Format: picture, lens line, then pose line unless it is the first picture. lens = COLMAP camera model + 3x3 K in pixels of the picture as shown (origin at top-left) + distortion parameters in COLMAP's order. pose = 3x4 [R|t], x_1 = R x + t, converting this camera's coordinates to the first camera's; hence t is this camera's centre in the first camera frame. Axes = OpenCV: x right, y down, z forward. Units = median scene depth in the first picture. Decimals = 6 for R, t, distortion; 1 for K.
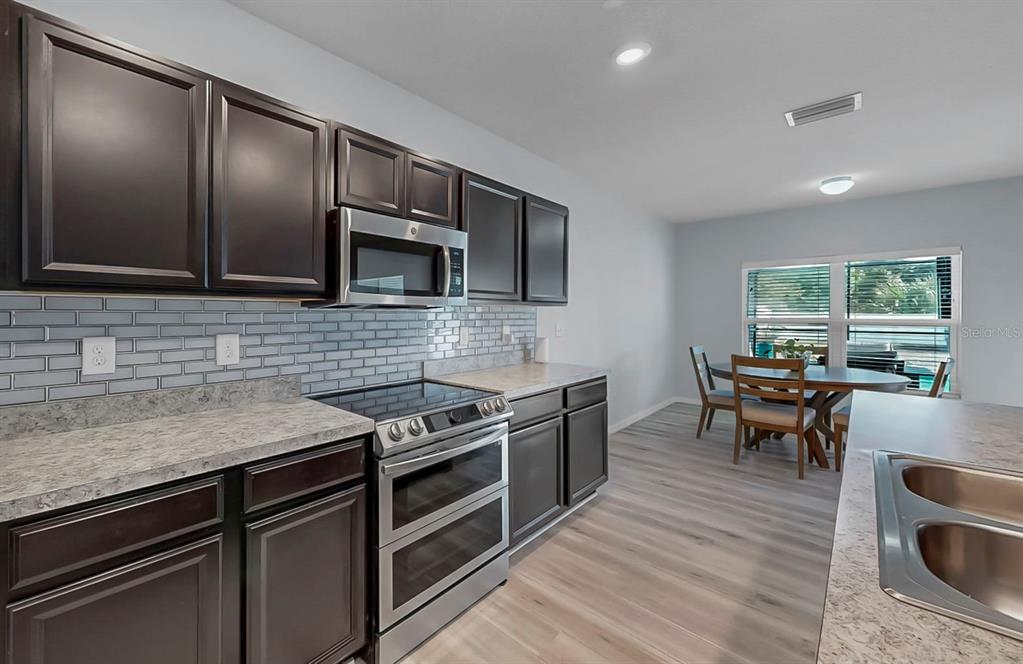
lens RADIAL K [[399.8, 0, 454.0], [0, 399.8, 312.1], [0, 0, 1]] dist [0.003133, 0.000054]
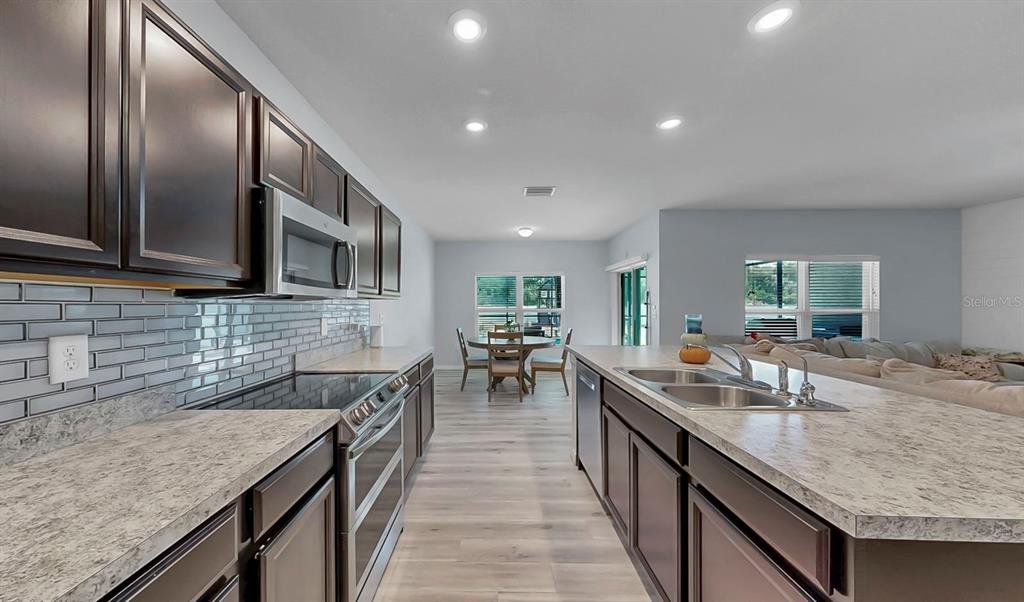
lens RADIAL K [[342.1, 0, 486.6], [0, 342.1, 304.5], [0, 0, 1]] dist [0.001891, 0.000028]
pose [[0.719264, 0.000024, 0.694737, -0.355431], [0.001251, 0.999998, -0.001330, 0.003420], [-0.694736, 0.001825, 0.719263, 0.077570]]
